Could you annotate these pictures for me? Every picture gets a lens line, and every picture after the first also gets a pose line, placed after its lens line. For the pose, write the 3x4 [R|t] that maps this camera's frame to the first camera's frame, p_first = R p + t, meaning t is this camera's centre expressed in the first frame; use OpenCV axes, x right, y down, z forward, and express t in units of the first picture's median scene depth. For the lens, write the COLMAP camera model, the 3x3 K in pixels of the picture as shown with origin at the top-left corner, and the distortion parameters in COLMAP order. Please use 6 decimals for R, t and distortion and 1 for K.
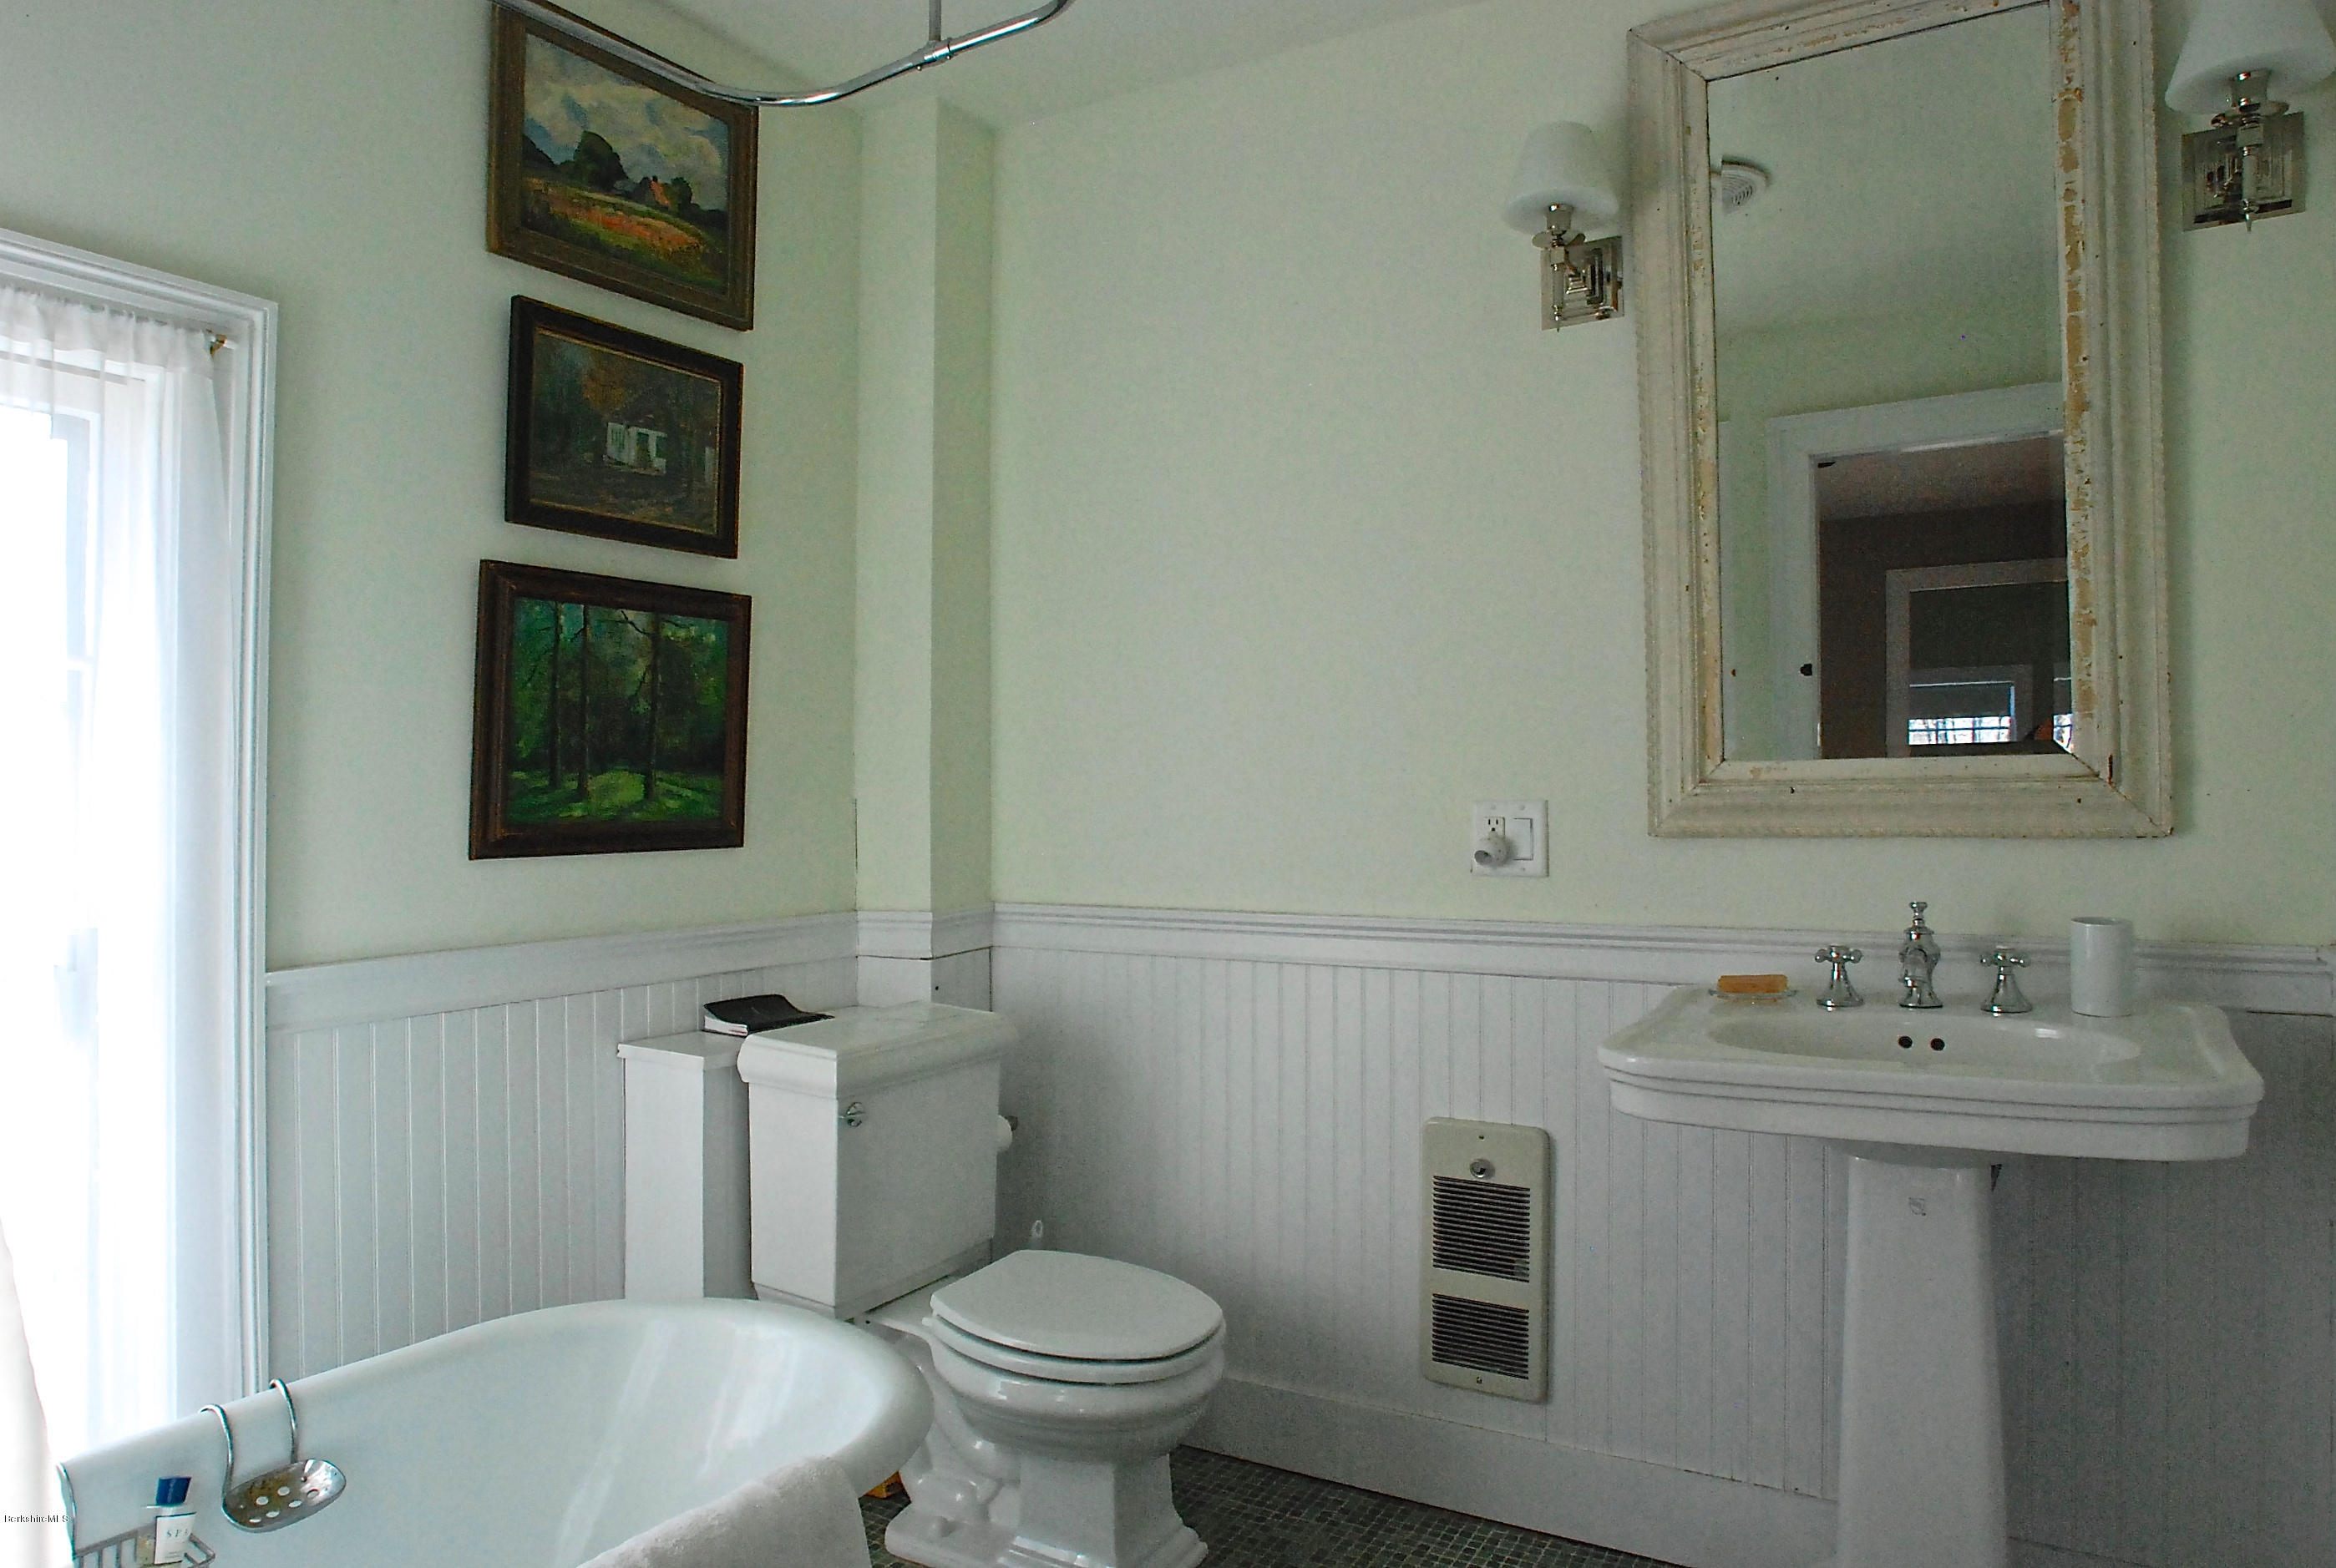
lens RADIAL K [[1424.7, 0, 1174.9], [0, 1424.7, 787.3], [0, 0, 1]] dist [-0.043234, 0.006440]
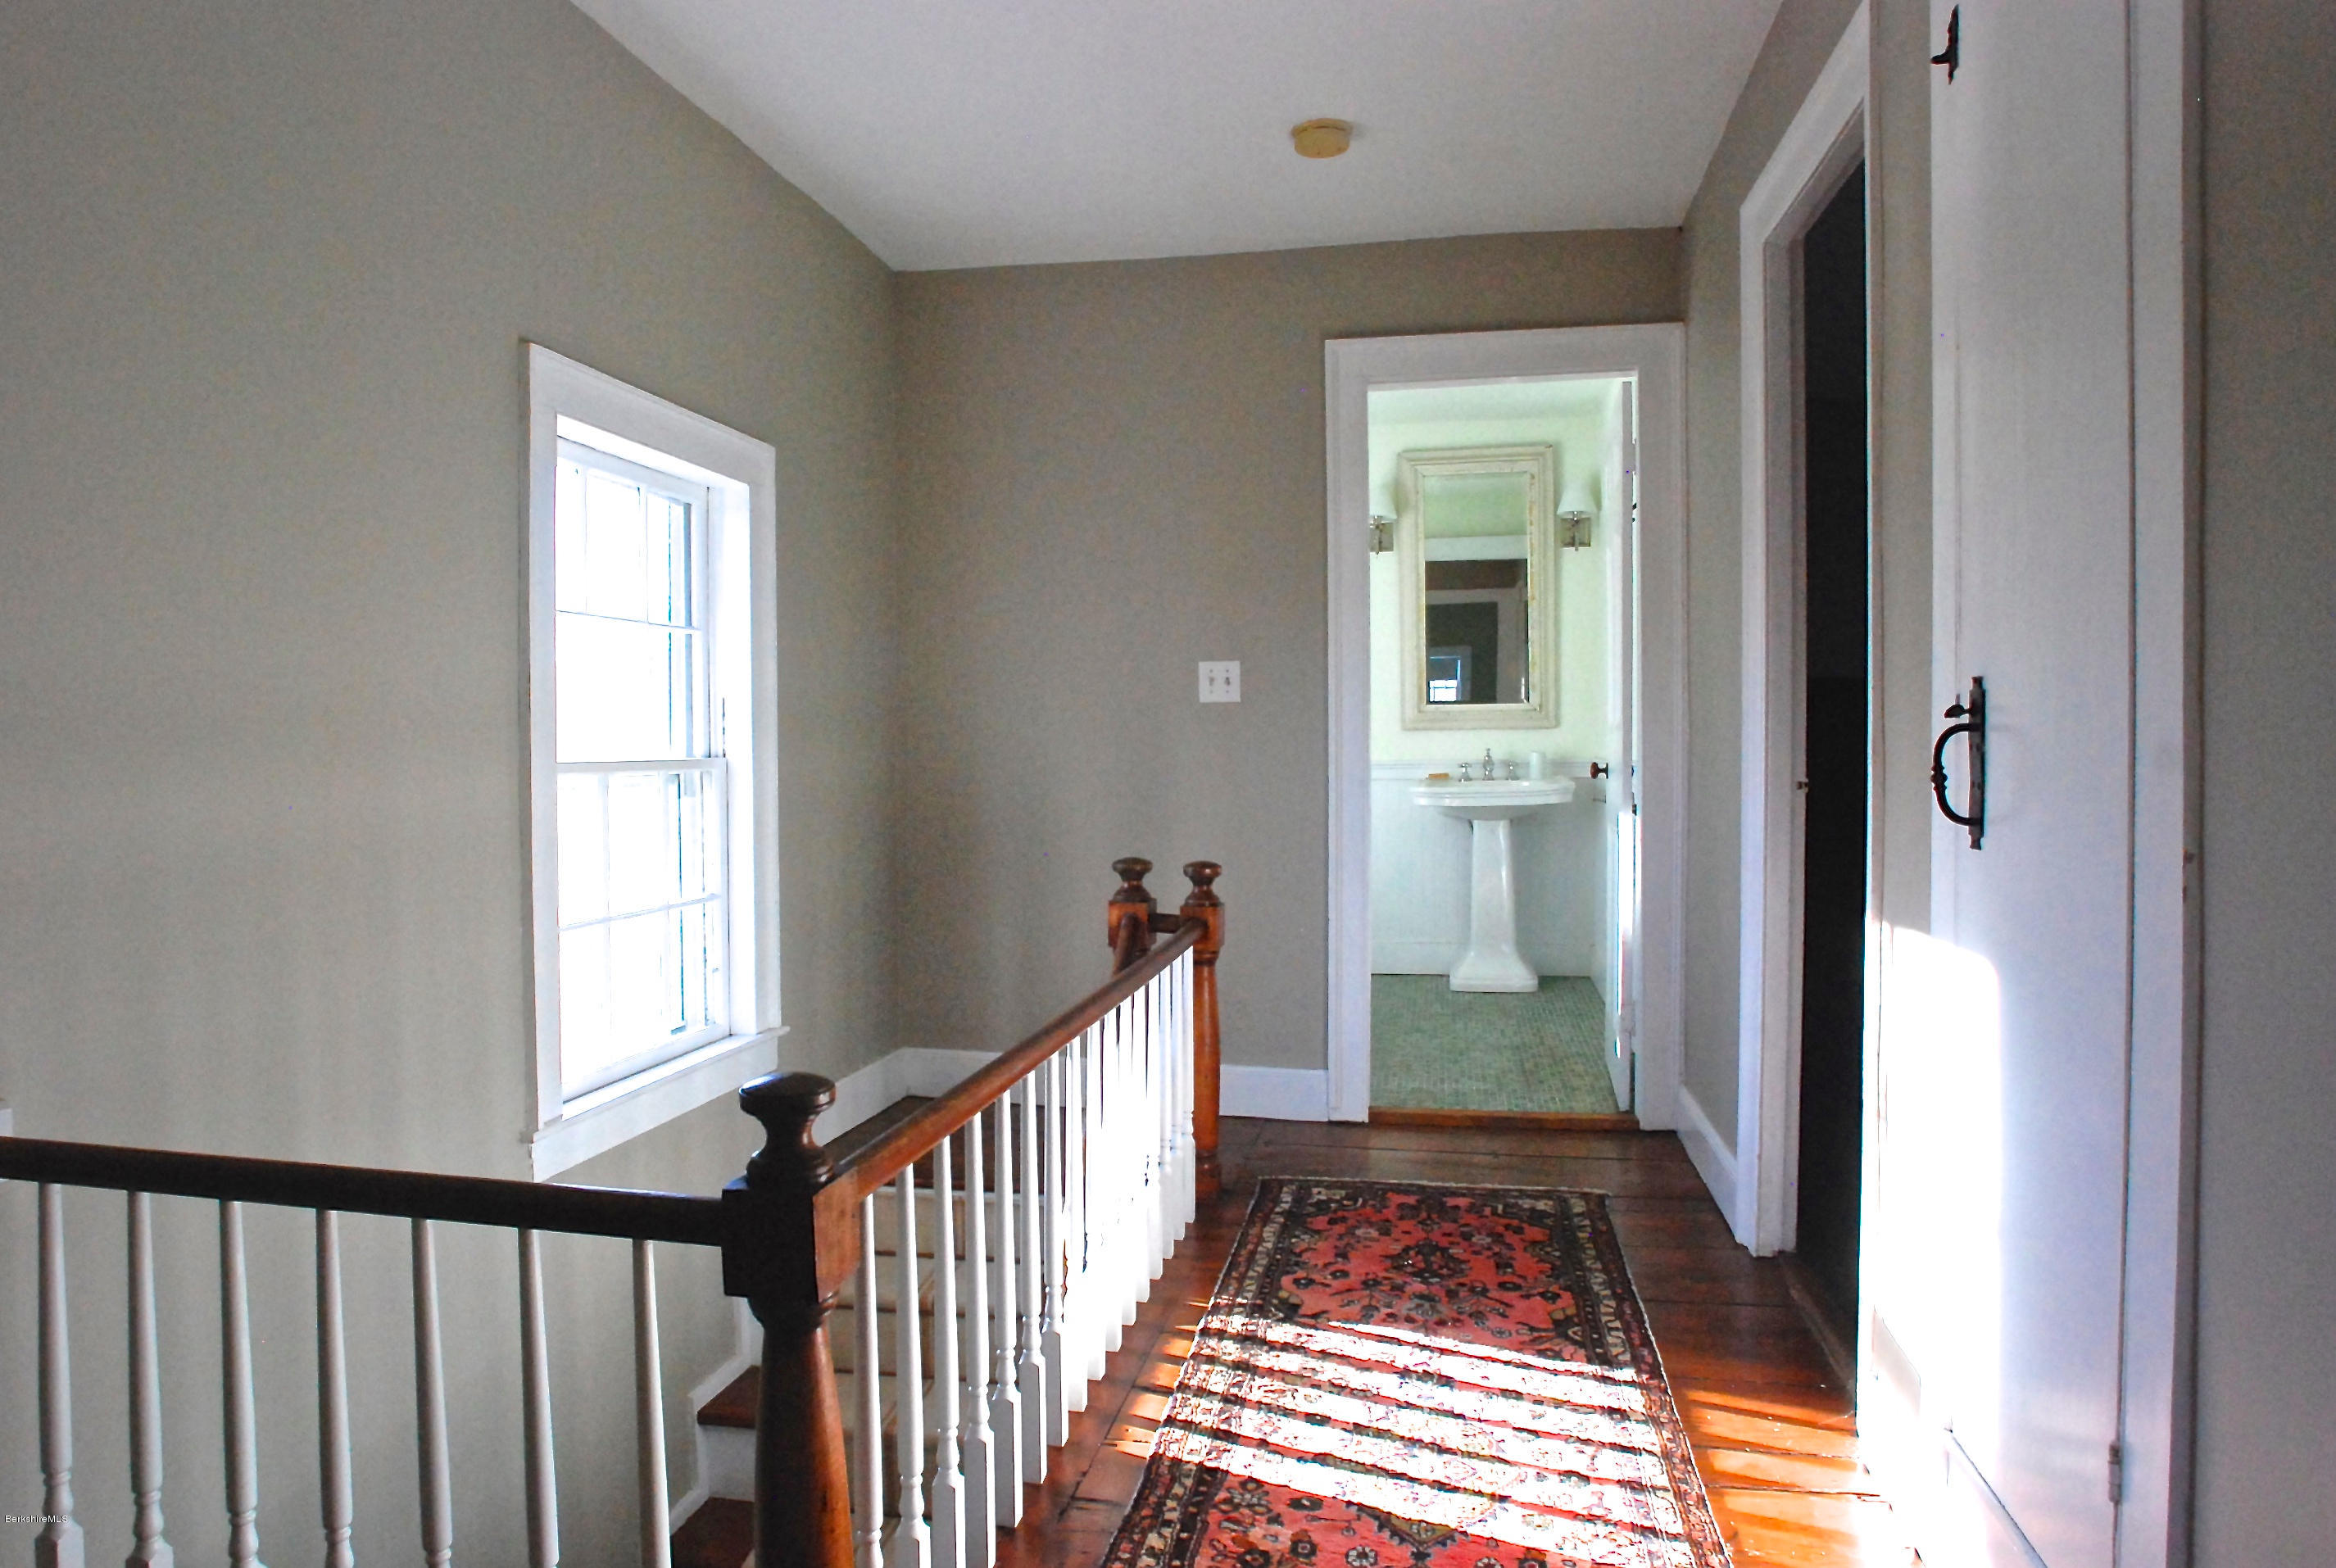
lens RADIAL K [[1424.8, 0, 1165.1], [0, 1424.8, 775.6], [0, 0, 1]] dist [-0.043234, 0.006440]
pose [[0.937753, -0.012369, 0.347082, -1.305880], [0.003480, 0.999650, 0.026222, 0.056206], [-0.347285, -0.023382, 0.937468, -1.812557]]
